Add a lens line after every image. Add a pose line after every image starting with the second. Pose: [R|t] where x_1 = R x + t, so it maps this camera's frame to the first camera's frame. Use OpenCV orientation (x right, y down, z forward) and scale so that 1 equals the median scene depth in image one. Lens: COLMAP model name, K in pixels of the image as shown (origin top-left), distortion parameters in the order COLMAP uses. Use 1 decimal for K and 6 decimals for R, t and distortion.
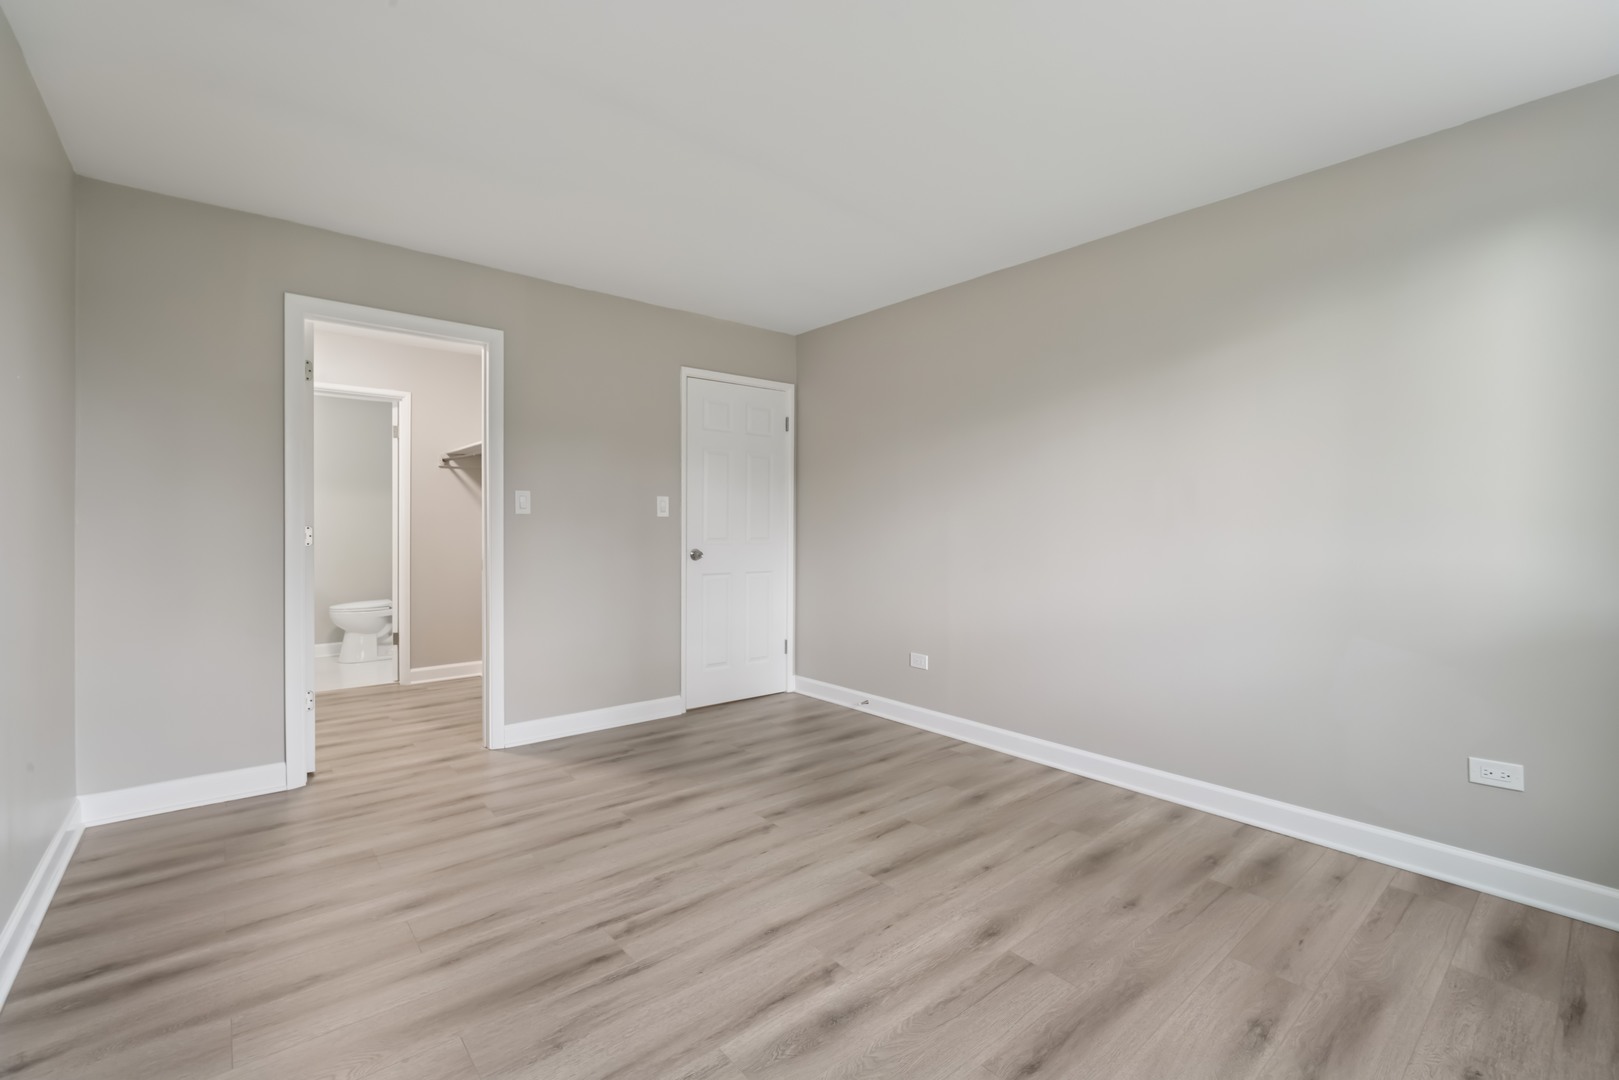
lens RADIAL K [[704.2, 0, 826.8], [0, 704.2, 529.2], [0, 0, 1]] dist [0.016893, 0.000131]
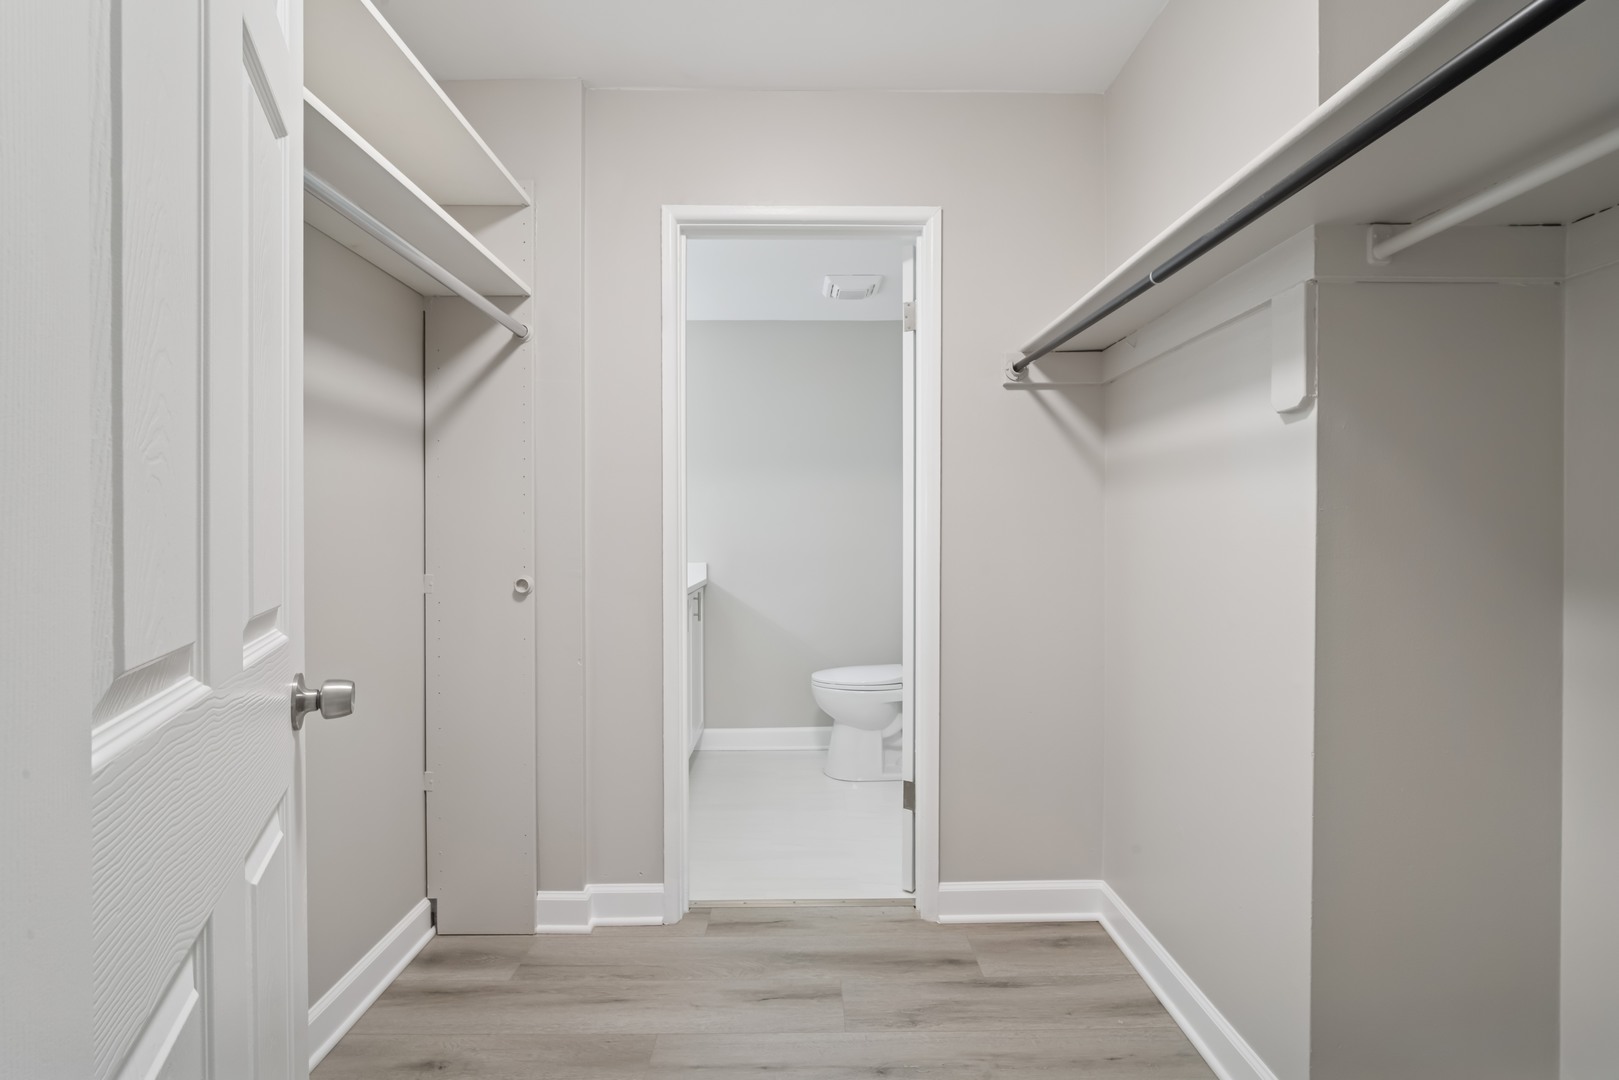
lens RADIAL K [[704.2, 0, 813.2], [0, 704.2, 538.7], [0, 0, 1]] dist [0.016893, 0.000131]
pose [[0.775623, -0.000950, -0.631196, -0.378374], [-0.000817, 0.999997, -0.002509, -0.003633], [0.631196, 0.002462, 0.775619, 0.623880]]
